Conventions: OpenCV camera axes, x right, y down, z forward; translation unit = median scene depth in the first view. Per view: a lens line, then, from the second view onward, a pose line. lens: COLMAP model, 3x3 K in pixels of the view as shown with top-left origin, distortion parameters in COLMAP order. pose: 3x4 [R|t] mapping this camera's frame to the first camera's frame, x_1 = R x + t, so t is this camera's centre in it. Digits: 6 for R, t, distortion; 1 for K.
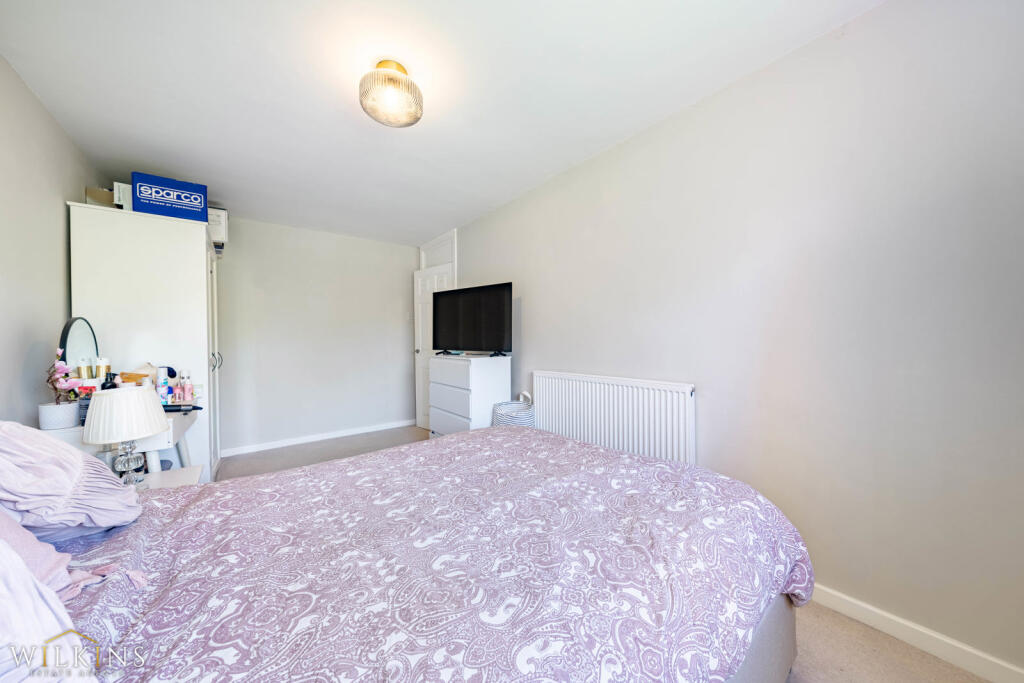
lens RADIAL K [[346.9, 0, 508.2], [0, 346.9, 341.2], [0, 0, 1]] dist [0.000533, -0.000003]
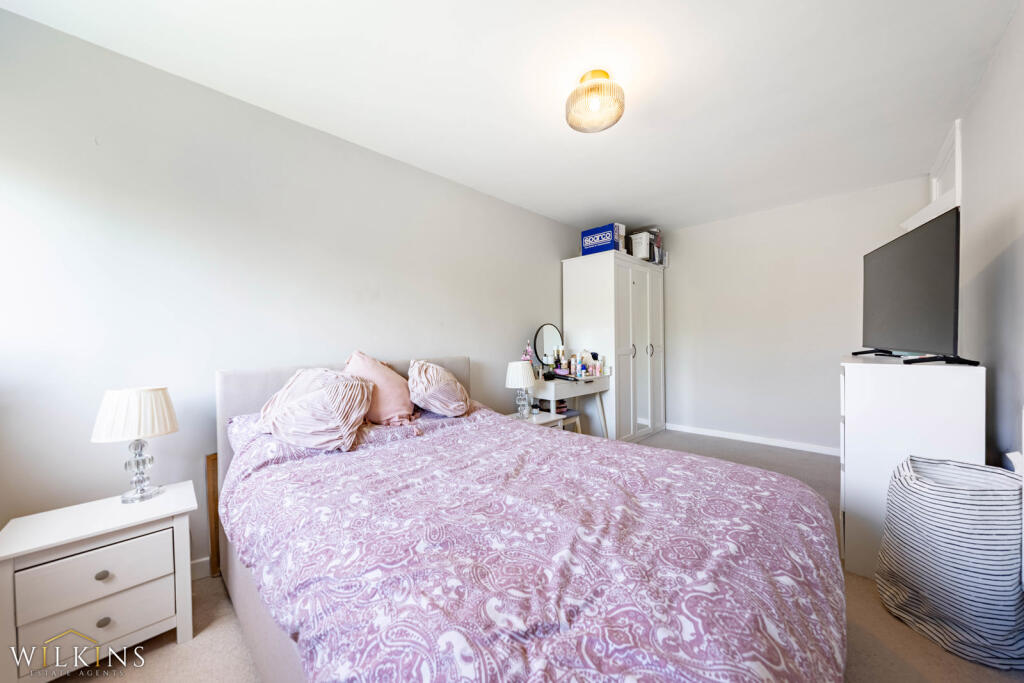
lens RADIAL K [[359.8, 0, 511.1], [0, 359.8, 318.6], [0, 0, 1]] dist [0.043977, -0.000033]
pose [[0.137135, -0.055445, -0.988999, 0.653158], [-0.001199, 0.998422, -0.056139, 0.016468], [0.990552, 0.008885, 0.136852, 0.550763]]
